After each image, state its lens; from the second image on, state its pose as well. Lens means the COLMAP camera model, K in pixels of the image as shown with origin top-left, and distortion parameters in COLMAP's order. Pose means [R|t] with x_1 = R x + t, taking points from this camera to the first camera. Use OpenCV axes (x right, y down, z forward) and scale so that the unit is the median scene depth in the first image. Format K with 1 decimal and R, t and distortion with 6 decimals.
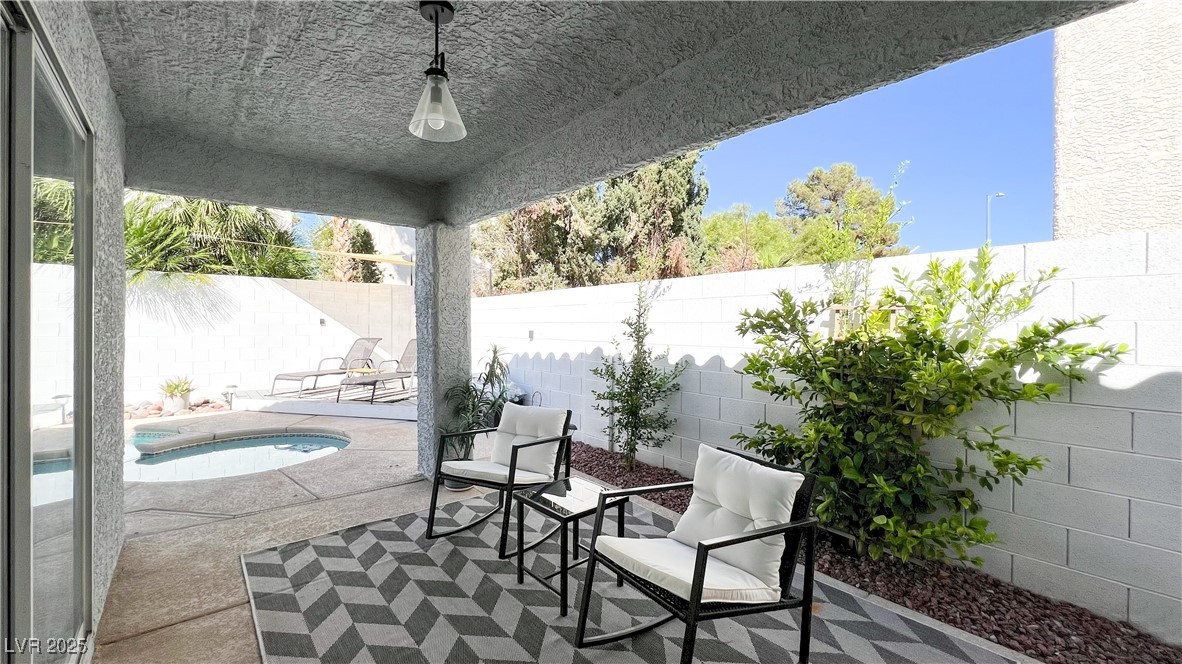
lens RADIAL K [[474.7, 0, 591.0], [0, 474.7, 329.8], [0, 0, 1]] dist [-0.004359, -0.000300]
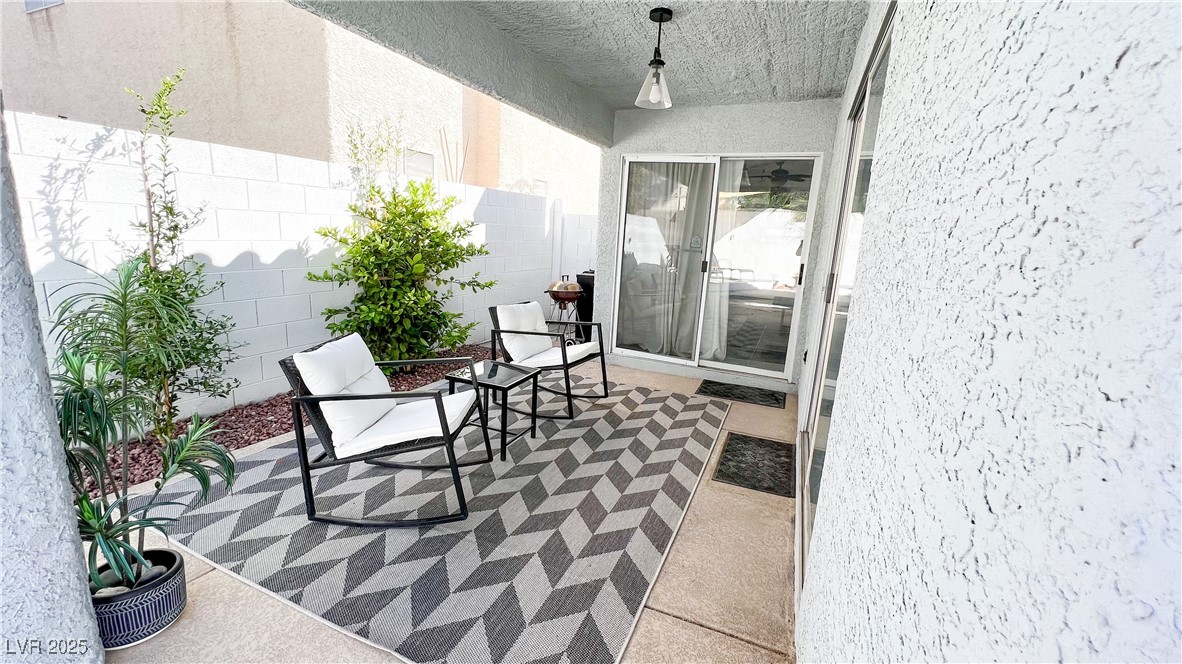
lens RADIAL K [[474.7, 0, 590.7], [0, 474.7, 331.2], [0, 0, 1]] dist [-0.004359, -0.000300]
pose [[-0.435096, -0.214267, 0.874517, -1.239328], [-0.059456, 0.975989, 0.209547, -0.027013], [-0.898419, 0.039178, -0.437389, 1.369186]]
